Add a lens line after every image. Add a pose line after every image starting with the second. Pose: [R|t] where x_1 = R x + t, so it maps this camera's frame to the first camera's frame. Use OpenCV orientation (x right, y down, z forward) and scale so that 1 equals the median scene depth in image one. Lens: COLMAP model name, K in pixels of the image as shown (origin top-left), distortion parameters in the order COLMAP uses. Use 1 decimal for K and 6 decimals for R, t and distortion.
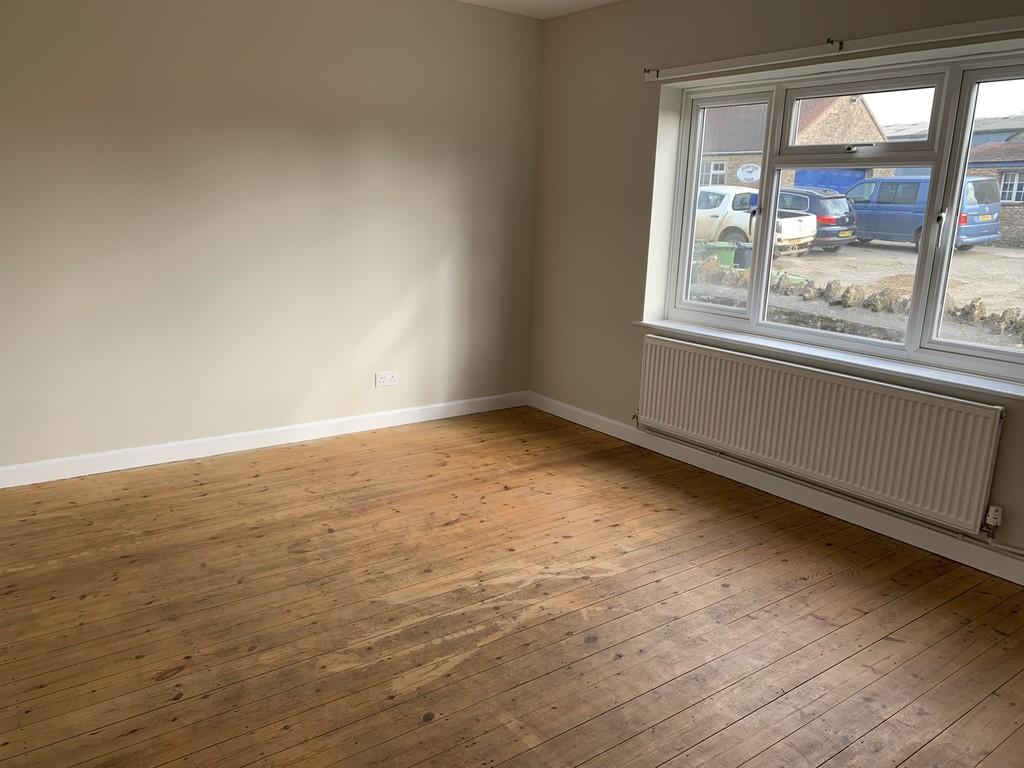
lens RADIAL K [[777.8, 0, 509.1], [0, 777.8, 384.1], [0, 0, 1]] dist [0.039010, -0.015002]
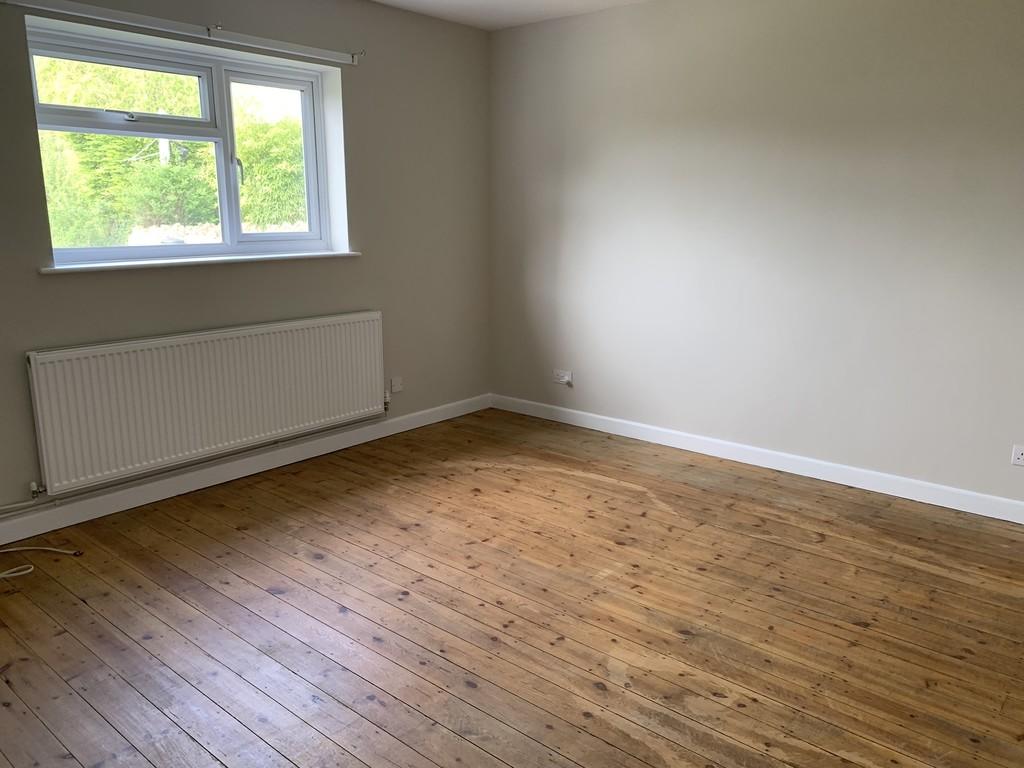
lens RADIAL K [[777.8, 0, 509.6], [0, 777.8, 389.3], [0, 0, 1]] dist [0.039010, -0.015002]
pose [[-0.209439, -0.268391, 0.940267, -0.683209], [0.206710, 0.927709, 0.310850, -0.213140], [-0.955723, 0.259466, -0.138819, 0.812318]]
